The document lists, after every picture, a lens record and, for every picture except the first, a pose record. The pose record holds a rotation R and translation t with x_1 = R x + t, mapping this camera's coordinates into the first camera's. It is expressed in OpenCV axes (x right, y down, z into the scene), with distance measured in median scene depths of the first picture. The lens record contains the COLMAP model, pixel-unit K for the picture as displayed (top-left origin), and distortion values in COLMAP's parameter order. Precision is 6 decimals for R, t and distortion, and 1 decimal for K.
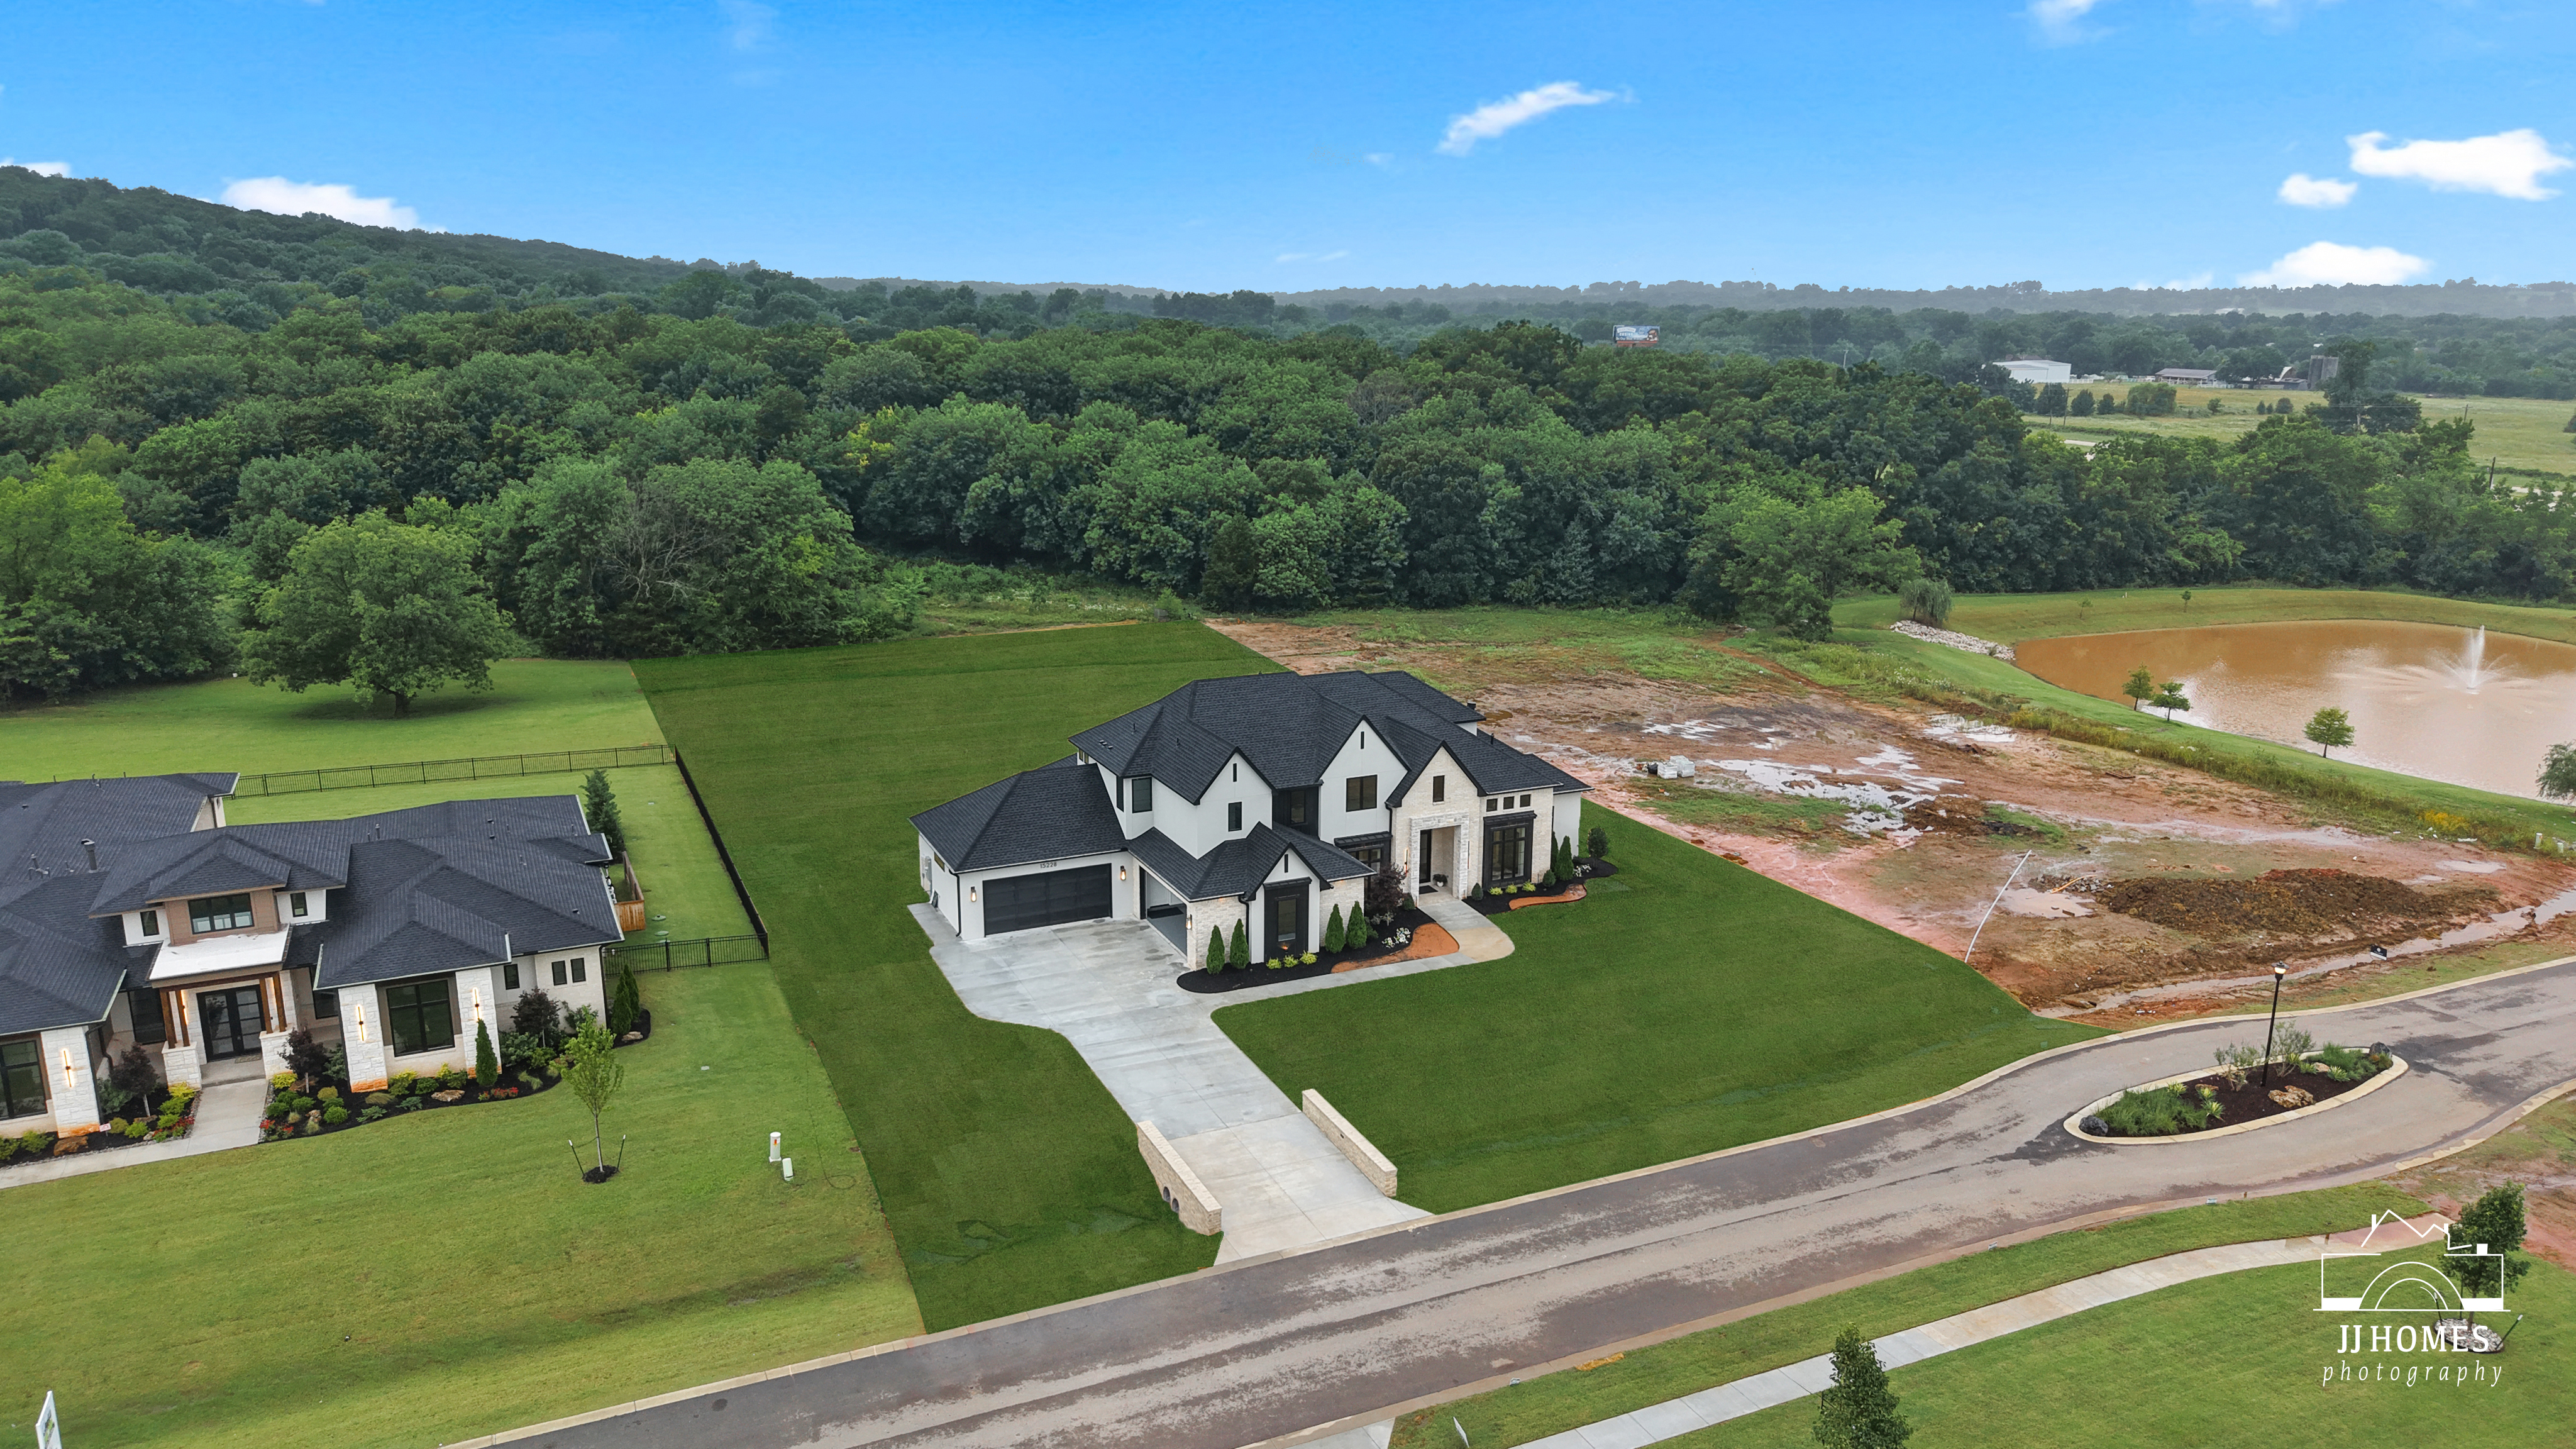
lens RADIAL K [[1744.2, 0, 1288.0], [0, 1744.2, 724.5], [0, 0, 1]] dist [0.004936, -0.006746]
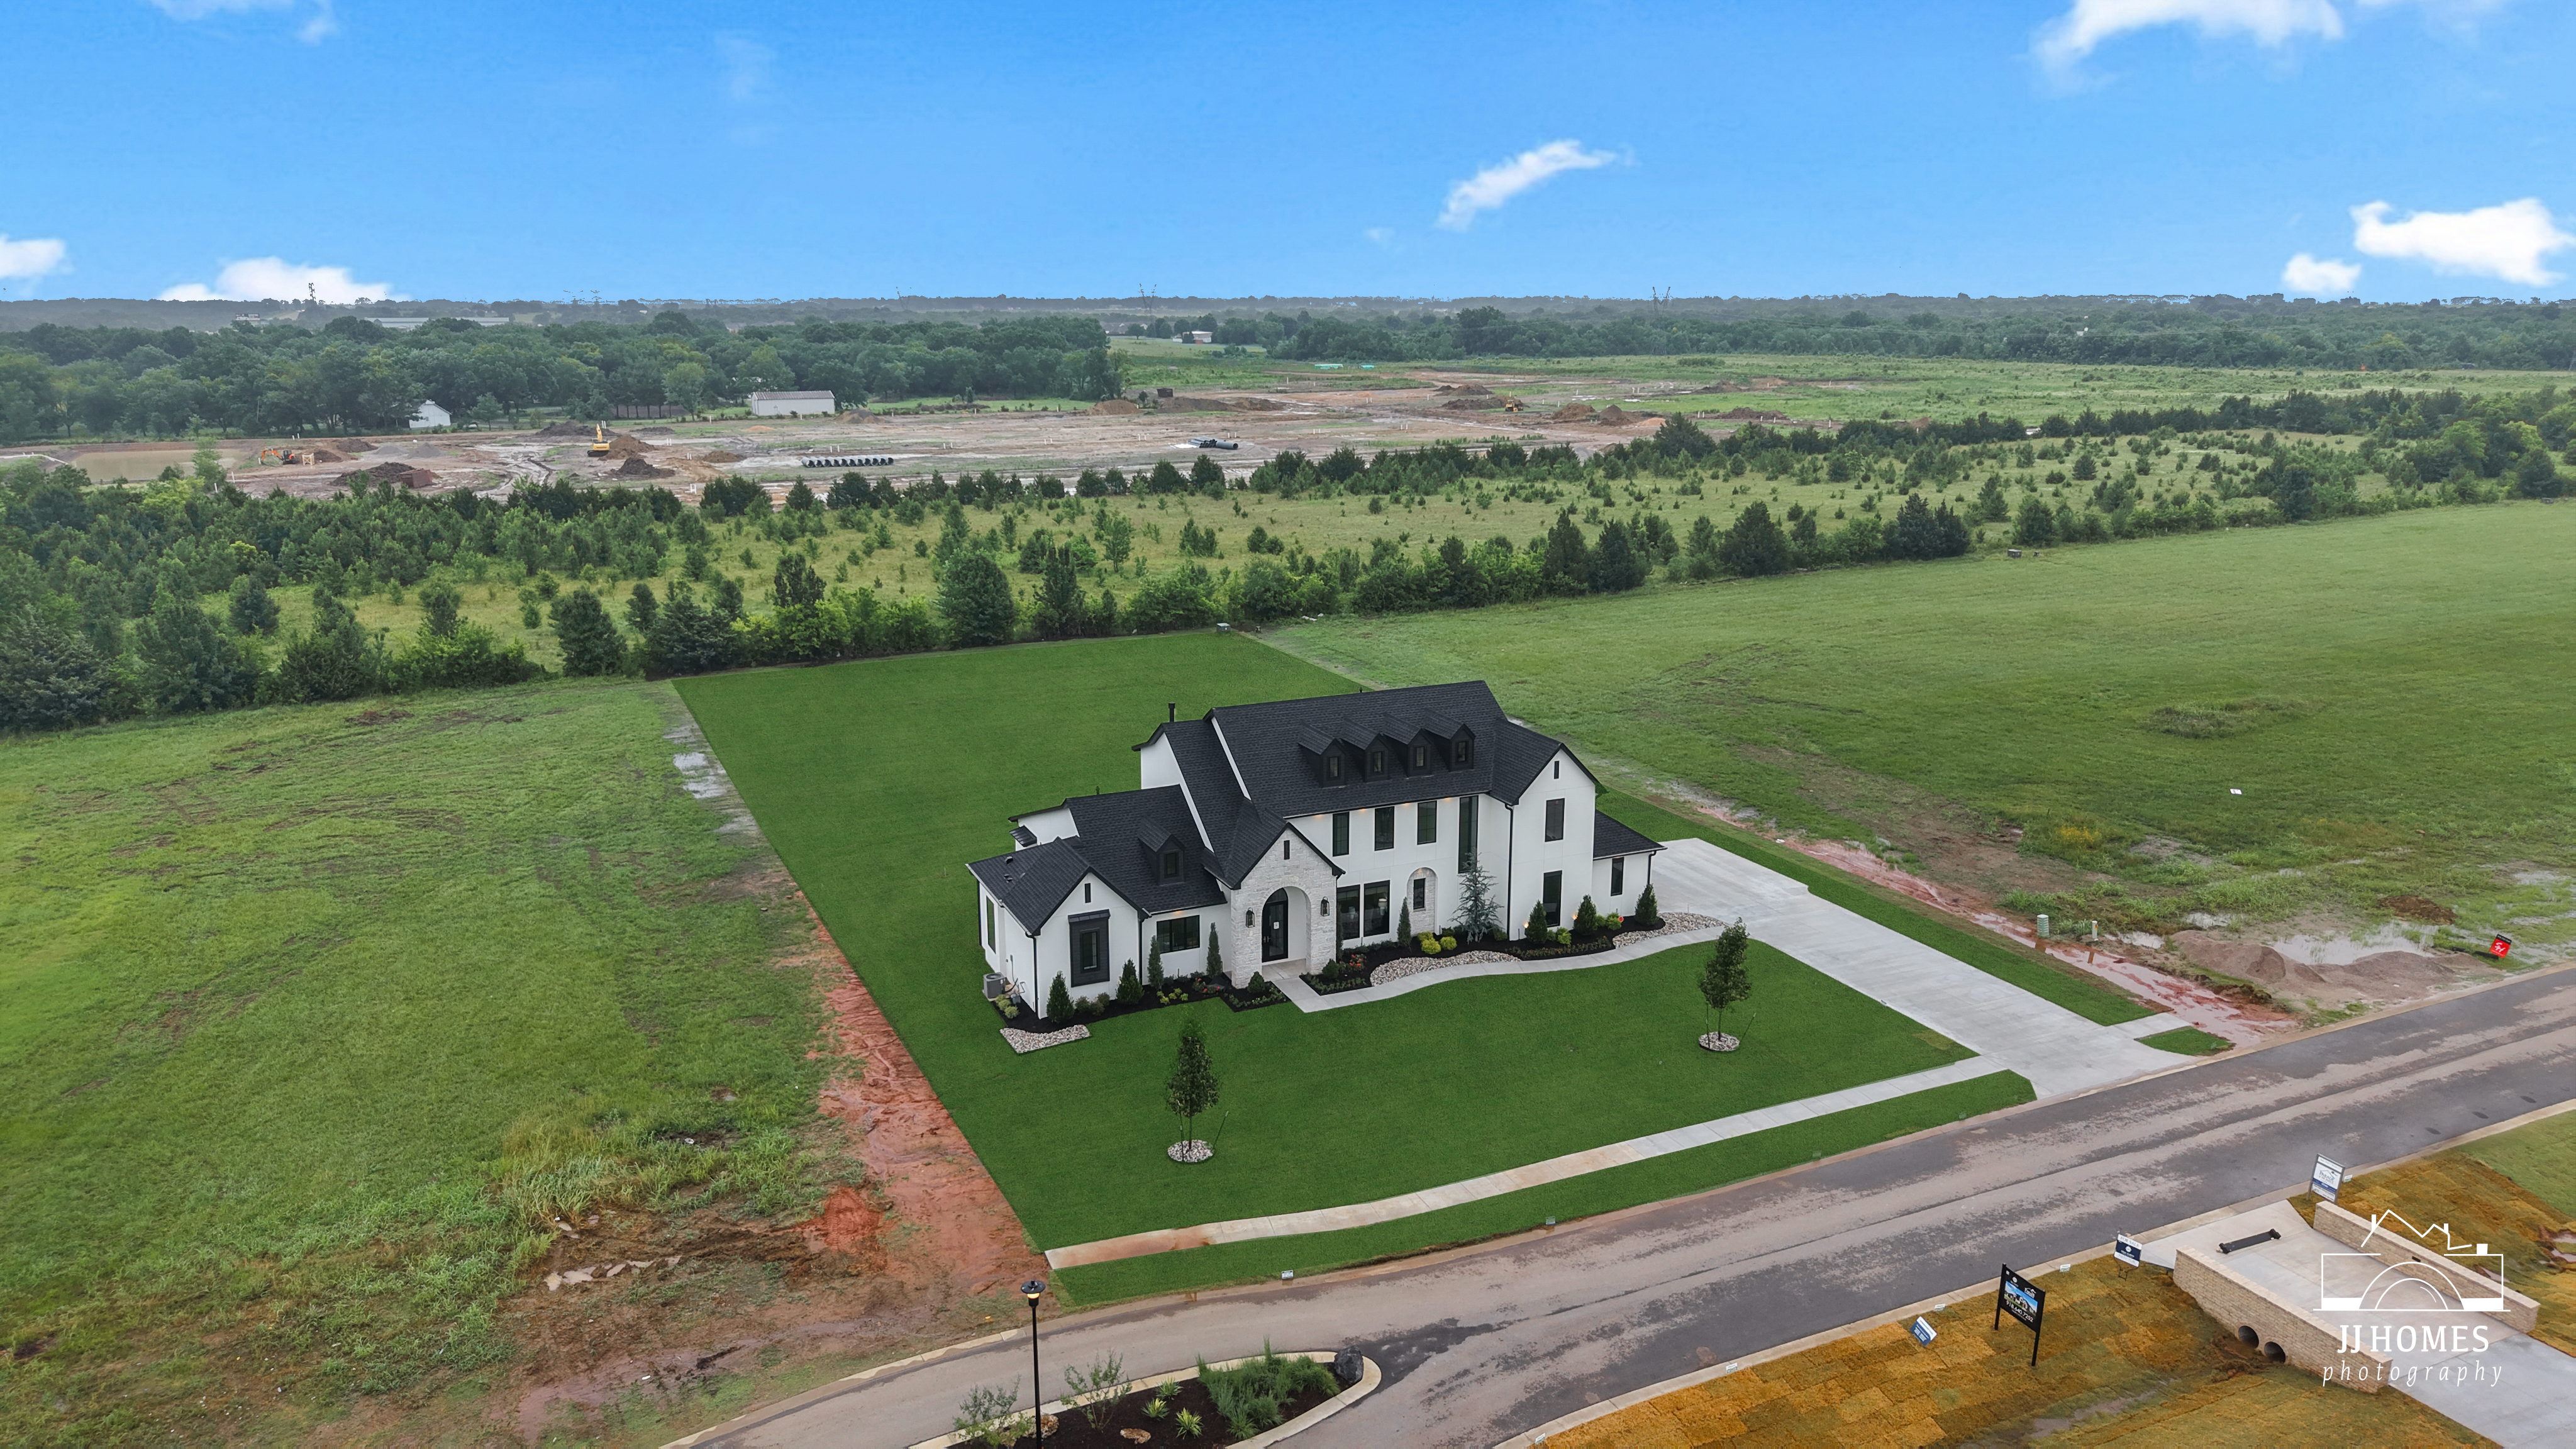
lens RADIAL K [[1747.7, 0, 1289.5], [0, 1747.7, 655.6], [0, 0, 1]] dist [0.007654, -0.002878]
pose [[-0.999953, -0.008720, 0.004230, 0.366619], [-0.006064, 0.903436, 0.428681, -0.291264], [-0.007560, 0.428635, -0.903446, 1.179421]]
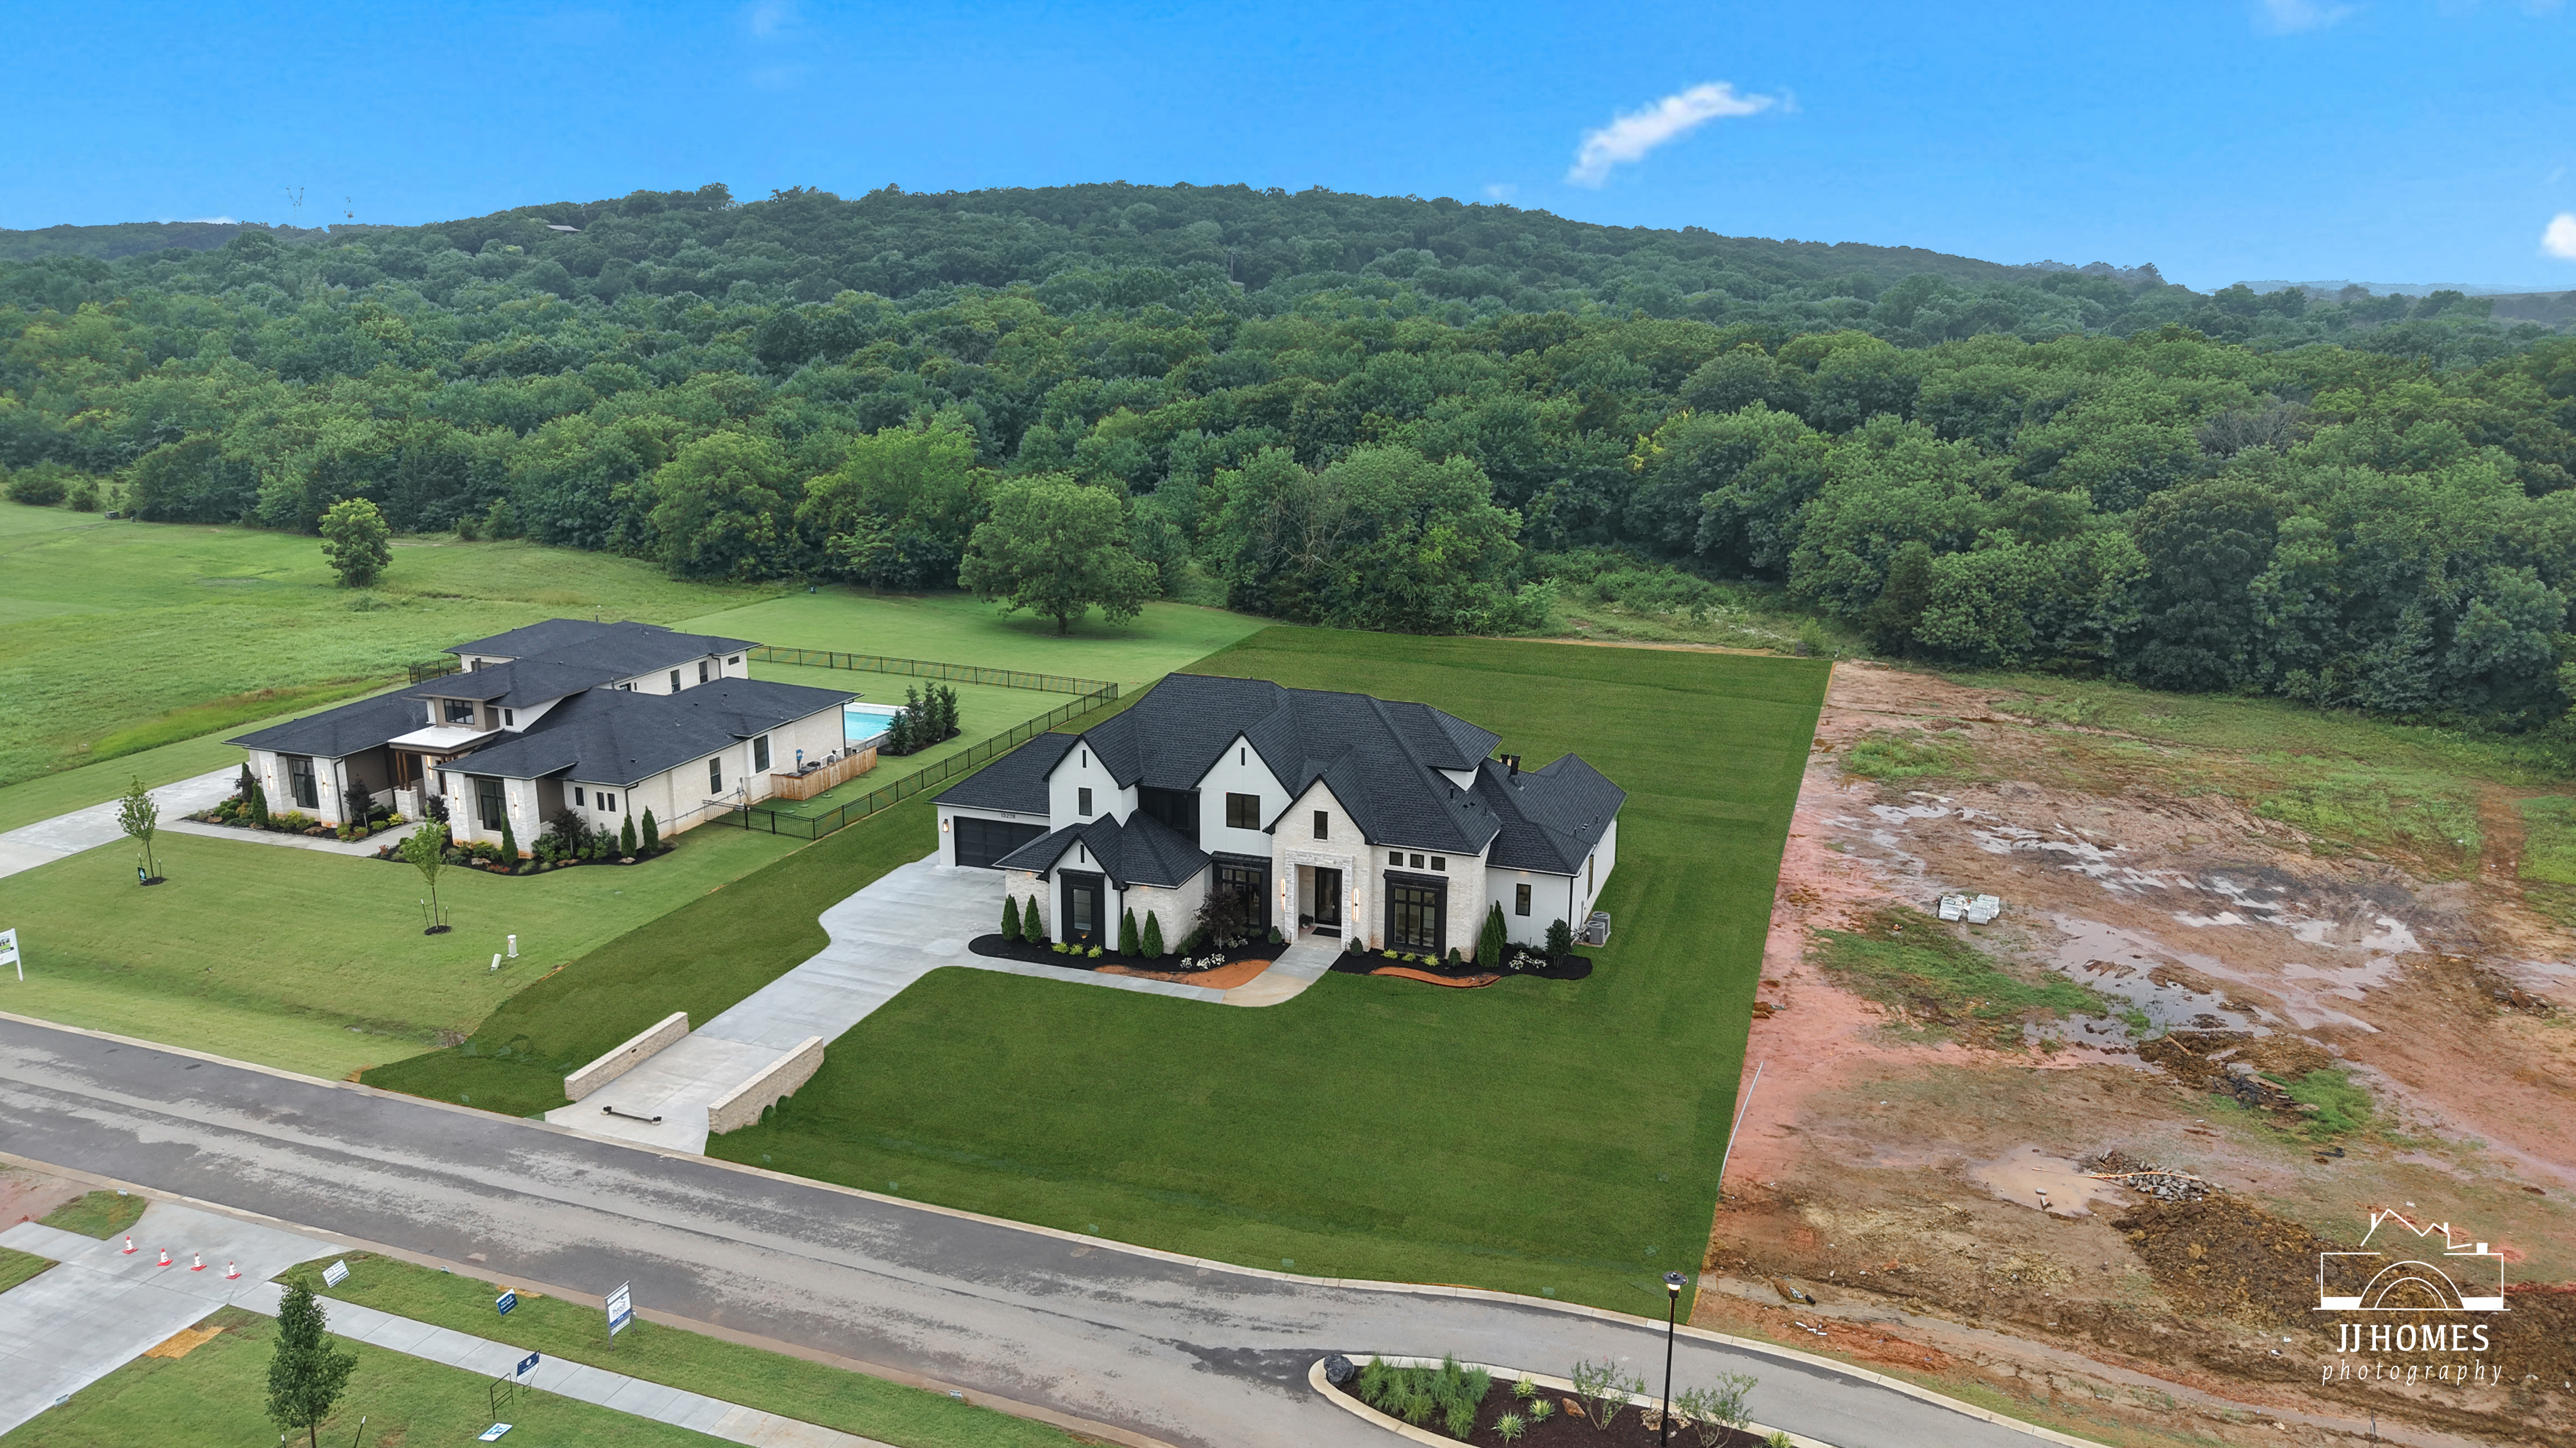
lens RADIAL K [[1729.0, 0, 1263.0], [0, 1729.0, 725.2], [0, 0, 1]] dist [0.038702, -0.048422]
pose [[0.708066, 0.165632, -0.686447, 0.689549], [-0.166033, 0.983900, 0.066143, -0.071676], [0.686350, 0.067139, 0.724166, 0.303658]]
